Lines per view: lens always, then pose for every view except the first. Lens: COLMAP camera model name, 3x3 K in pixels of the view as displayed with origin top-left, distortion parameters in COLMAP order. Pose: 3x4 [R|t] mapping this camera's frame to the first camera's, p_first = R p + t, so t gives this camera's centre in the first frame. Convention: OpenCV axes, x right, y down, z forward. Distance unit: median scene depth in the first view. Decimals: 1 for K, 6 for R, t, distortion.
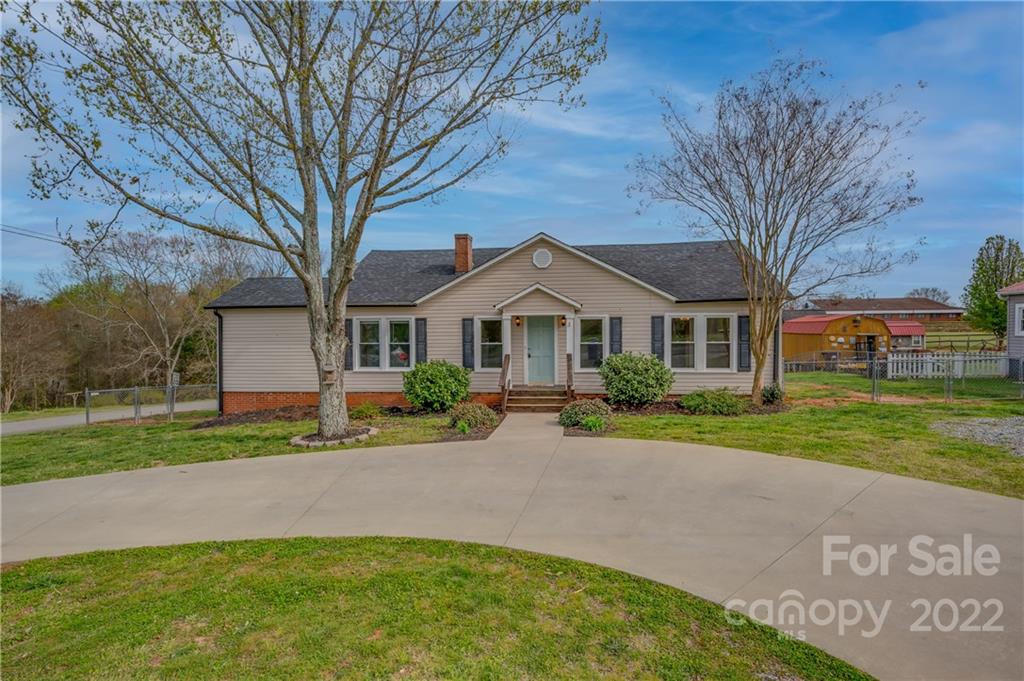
lens RADIAL K [[419.2, 0, 512.0], [0, 419.2, 340.5], [0, 0, 1]] dist [0.000723, 0.000039]
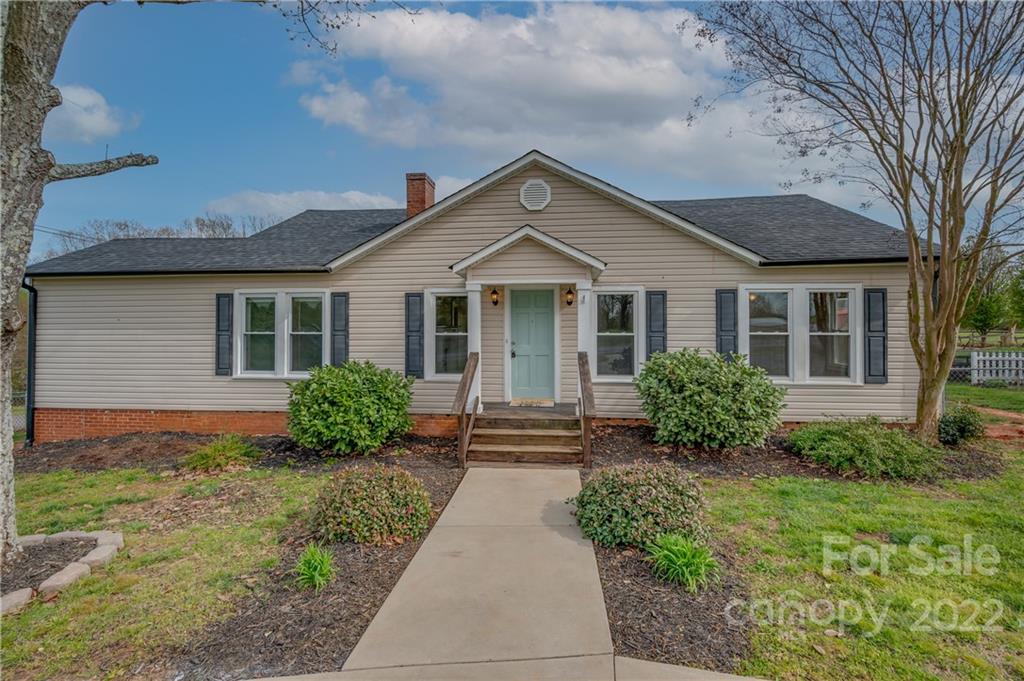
lens RADIAL K [[397.0, 0, 516.2], [0, 397.0, 323.4], [0, 0, 1]] dist [-0.000765, 0.000028]
pose [[0.999488, 0.006388, 0.031350, 0.027992], [-0.005448, 0.999536, -0.029977, 0.009033], [-0.031527, 0.029791, 0.999059, 0.435725]]
